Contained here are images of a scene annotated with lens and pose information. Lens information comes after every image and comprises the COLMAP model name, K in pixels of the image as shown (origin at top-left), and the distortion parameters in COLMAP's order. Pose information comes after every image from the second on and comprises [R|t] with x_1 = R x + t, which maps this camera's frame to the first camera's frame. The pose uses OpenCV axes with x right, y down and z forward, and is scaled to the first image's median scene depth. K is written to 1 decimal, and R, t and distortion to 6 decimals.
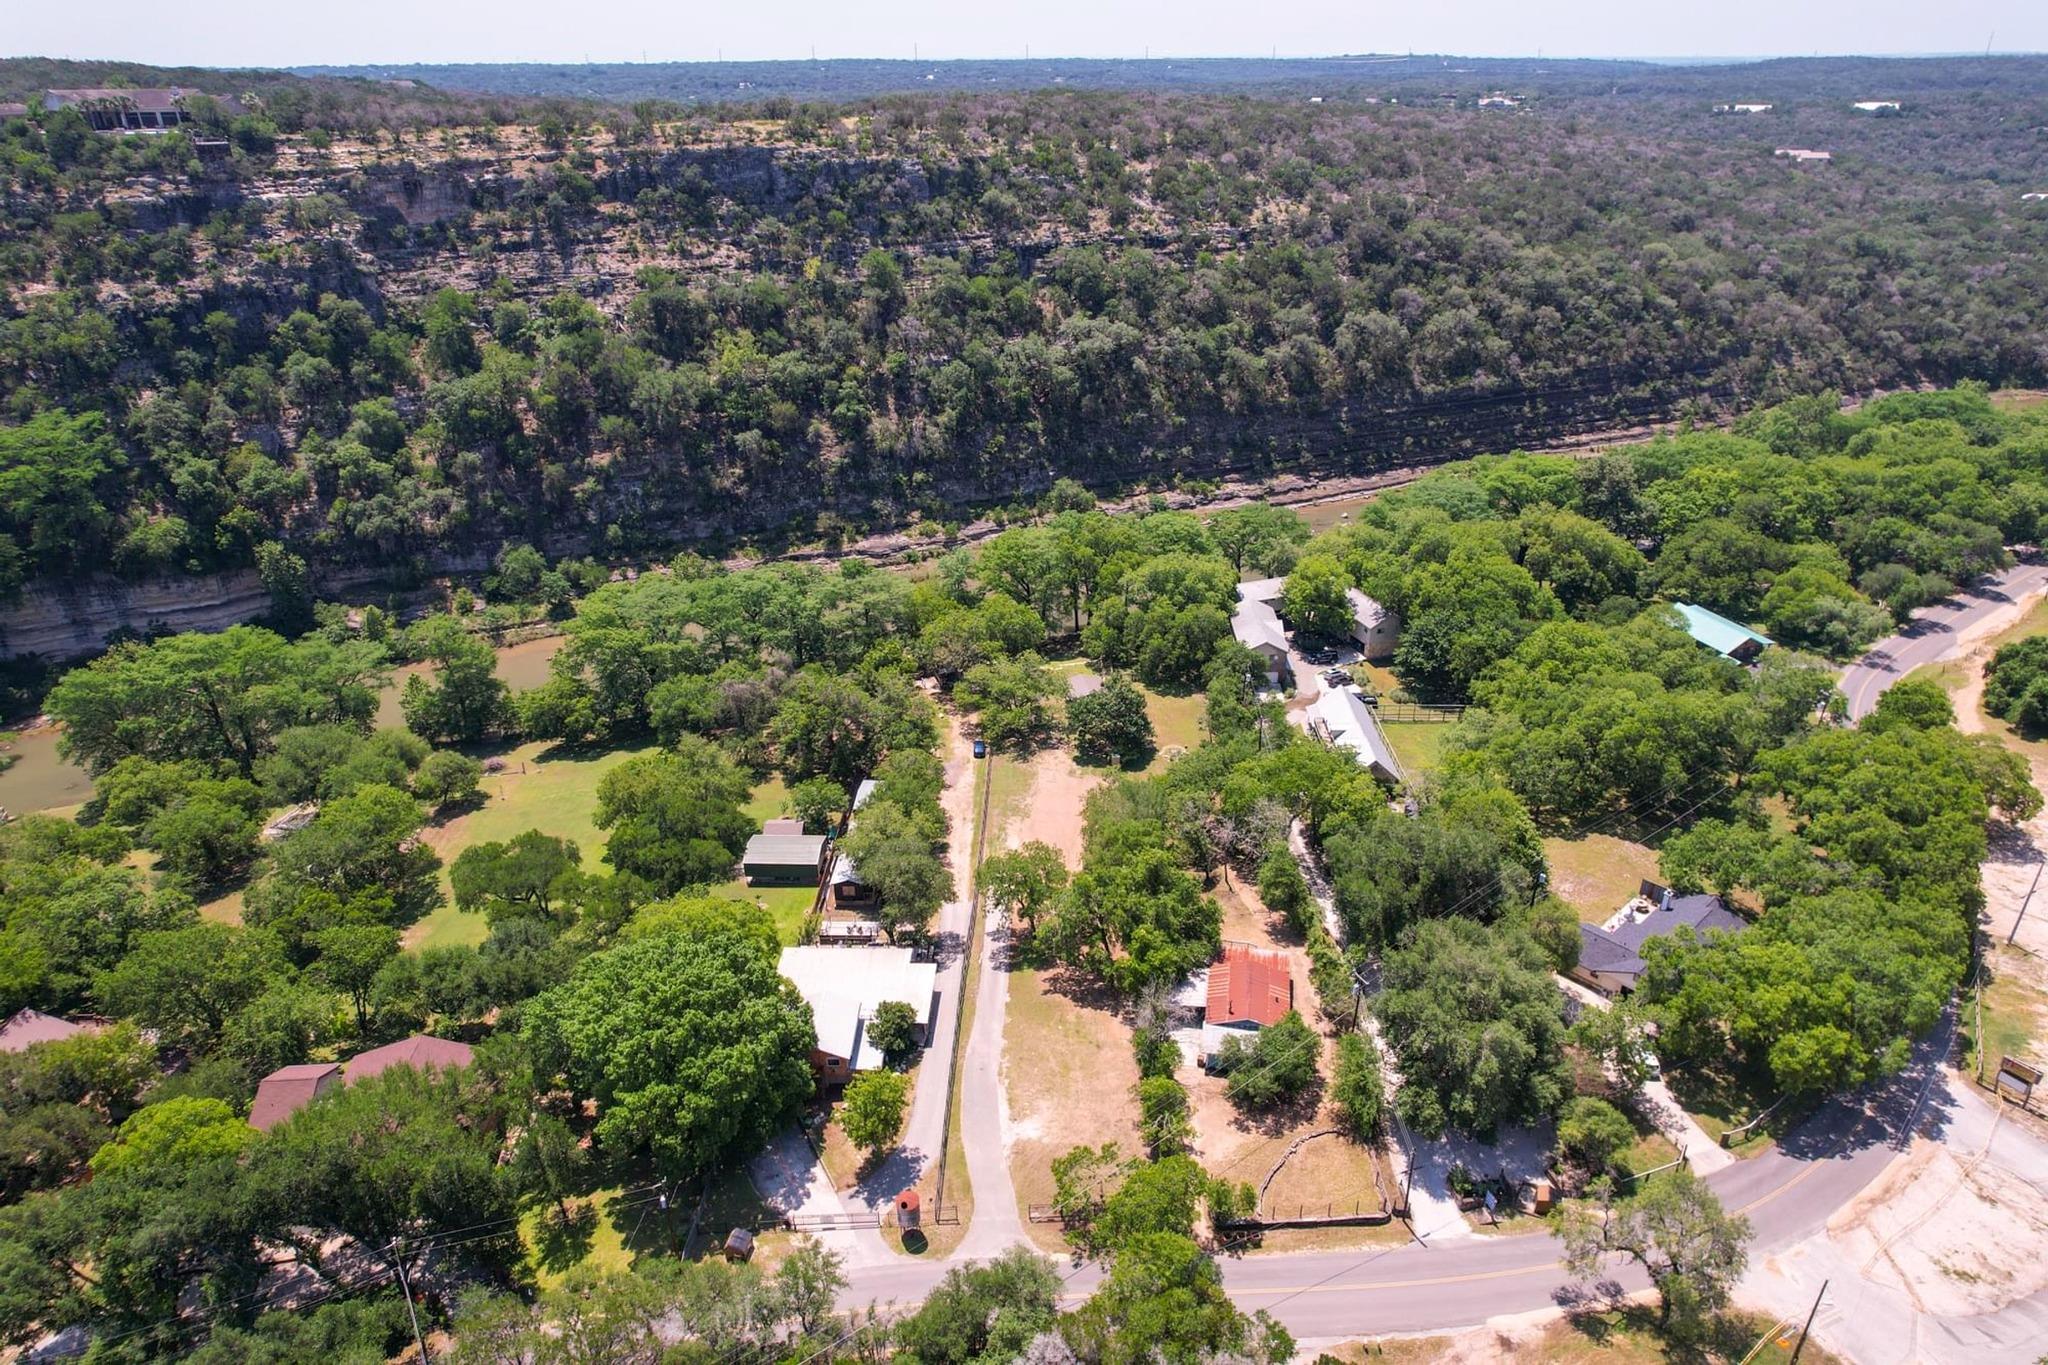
lens RADIAL K [[1312.3, 0, 1030.7], [0, 1312.3, 679.7], [0, 0, 1]] dist [-0.076136, 0.069382]
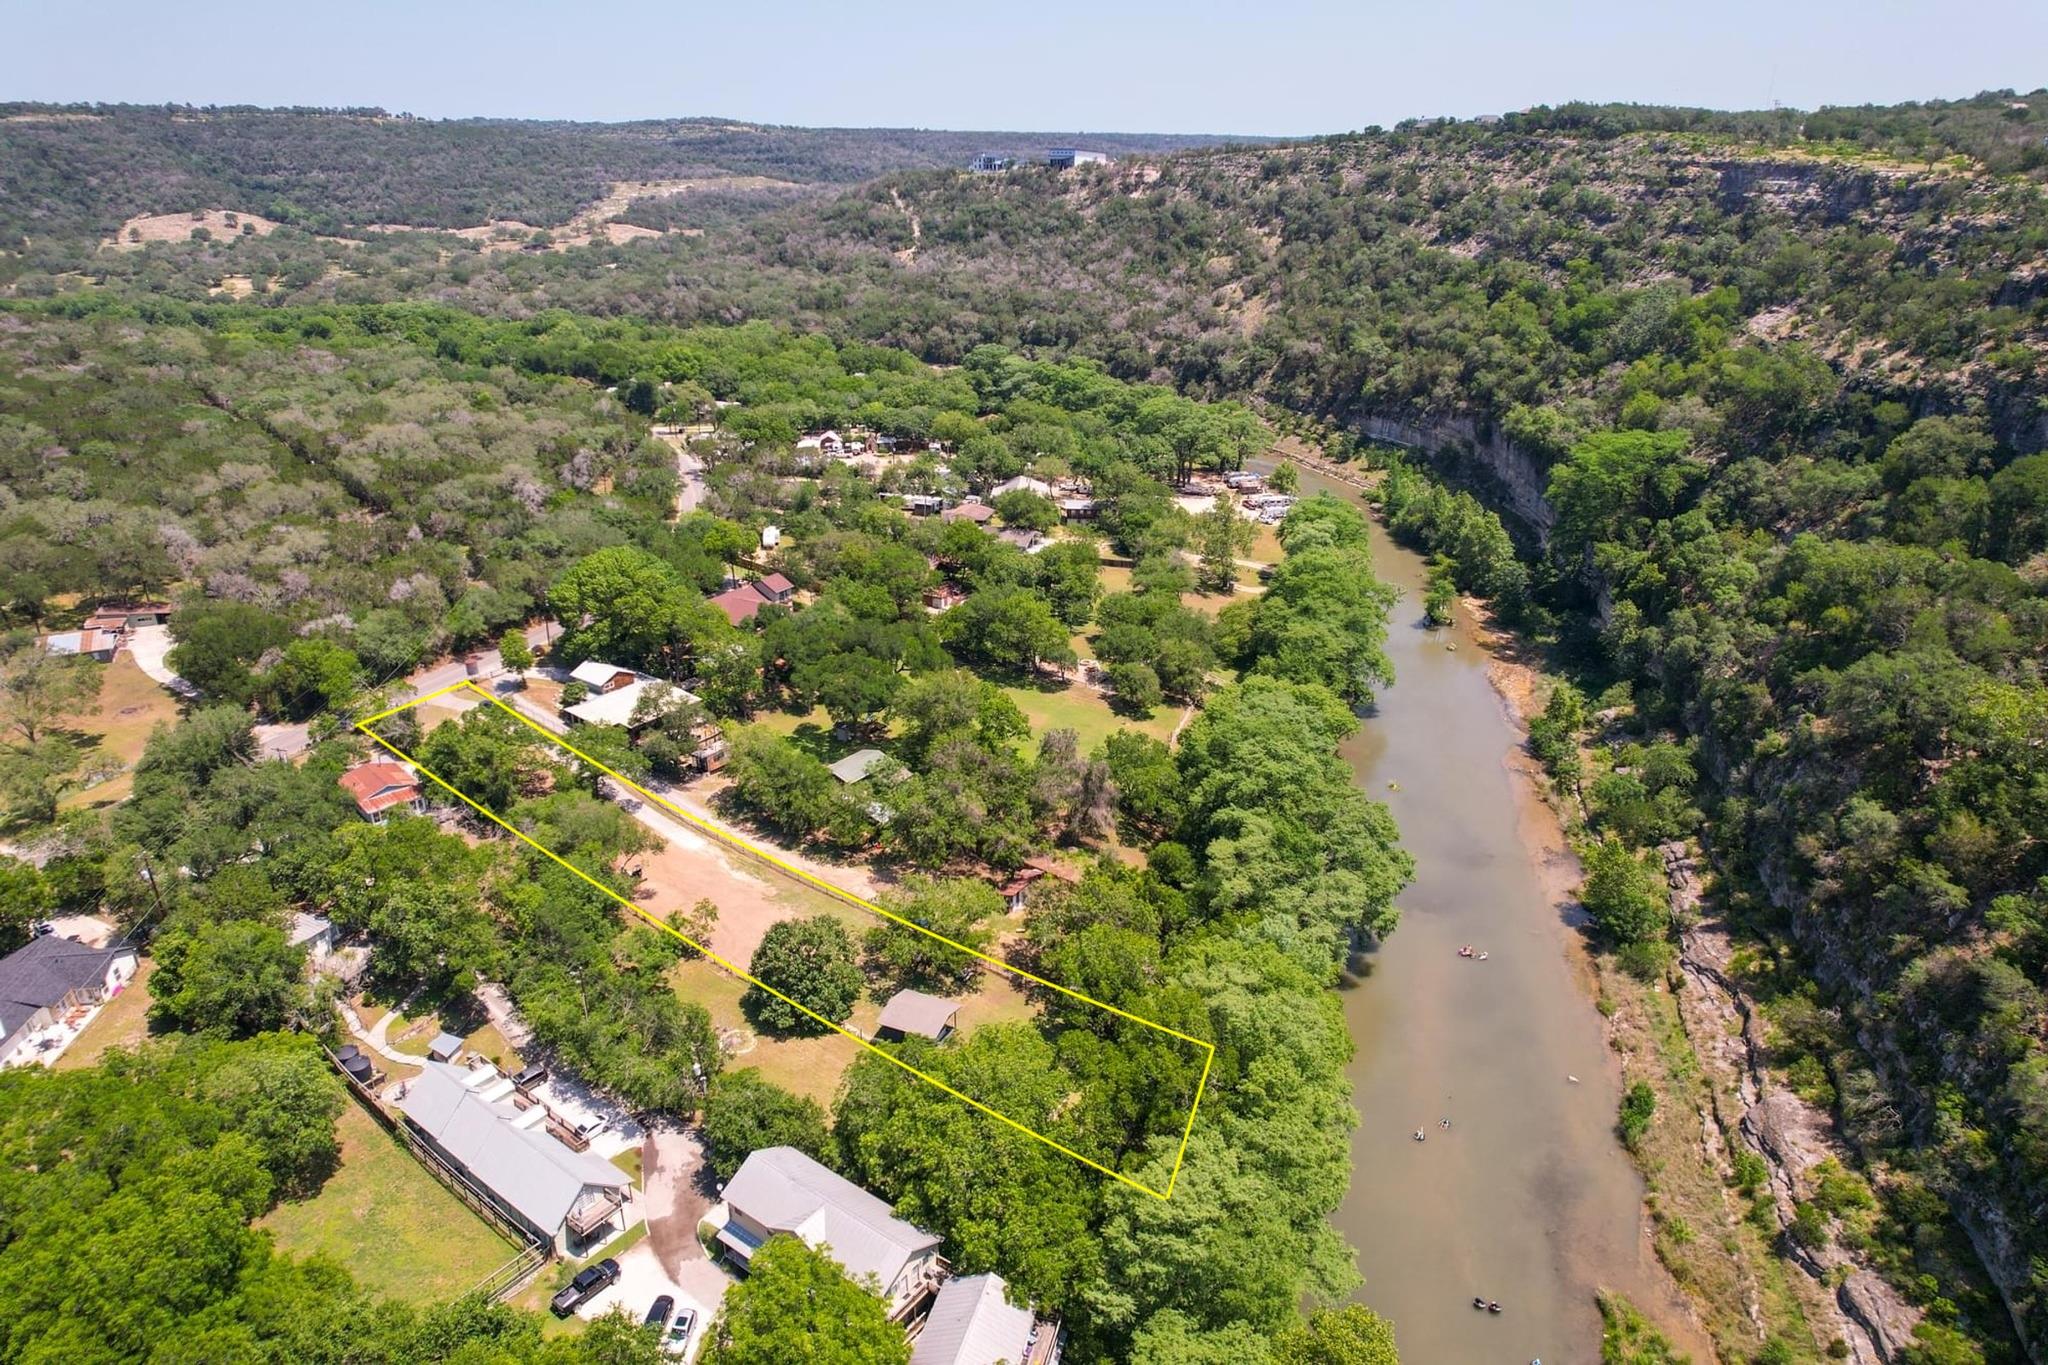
lens RADIAL K [[1312.3, 0, 1036.5], [0, 1312.3, 683.4], [0, 0, 1]] dist [-0.076136, 0.069382]
pose [[-0.581341, 0.320557, -0.747854, 0.335068], [-0.350375, 0.730917, 0.585660, -0.391287], [0.734357, 0.602497, -0.312597, 0.838211]]
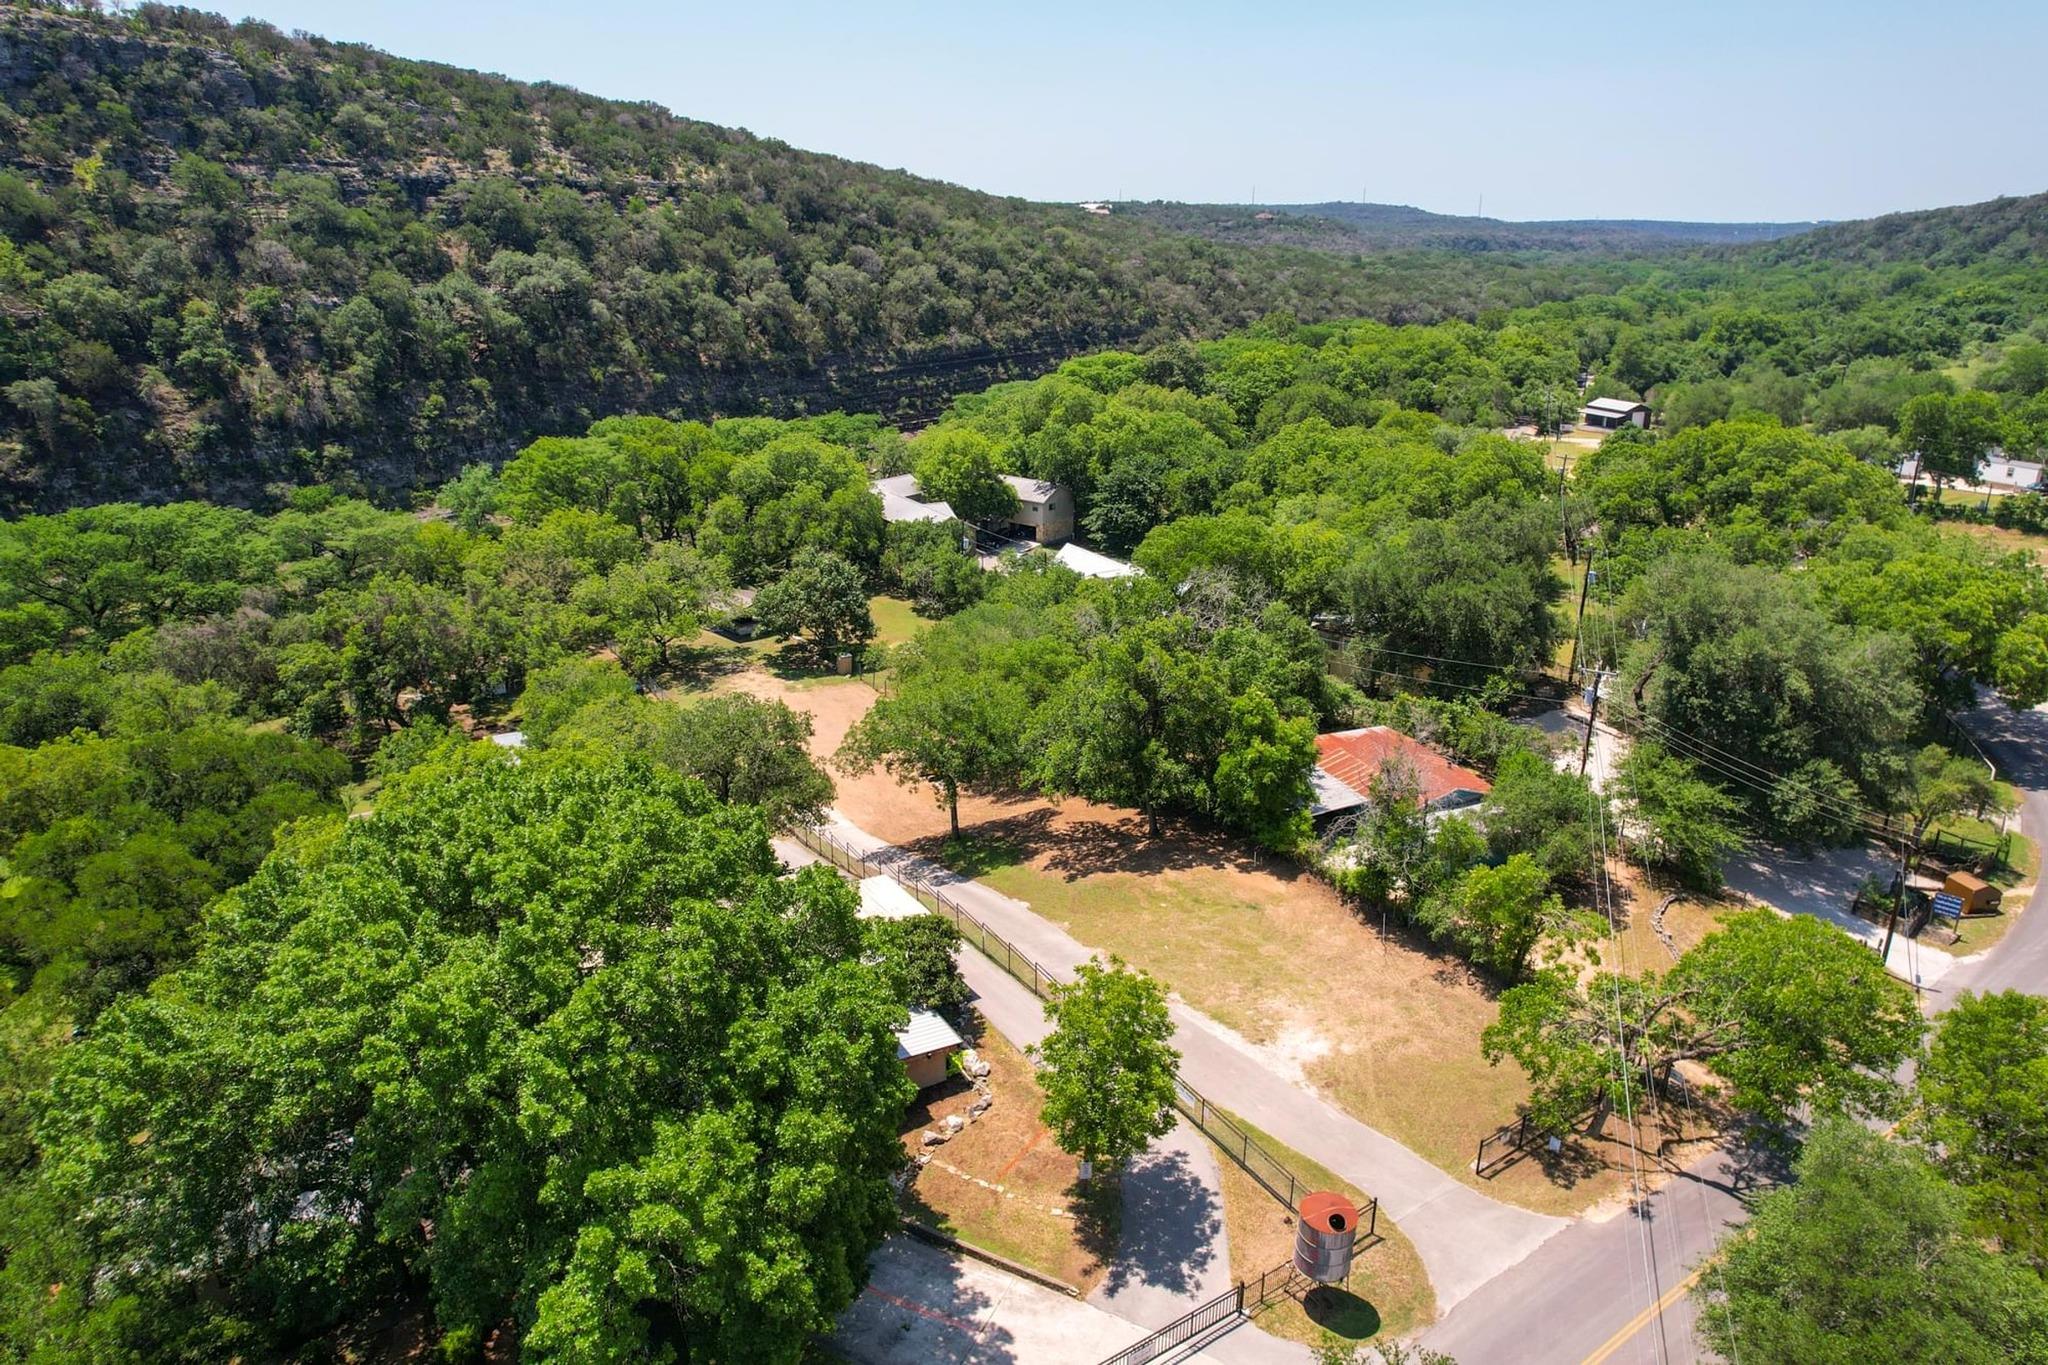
lens RADIAL K [[1312.3, 0, 1030.3], [0, 1312.3, 686.0], [0, 0, 1]] dist [-0.076136, 0.069382]
pose [[0.856079, -0.162277, 0.490708, -0.125399], [0.216448, 0.974729, -0.055268, 0.088561], [-0.469338, 0.153527, 0.869569, 0.241912]]
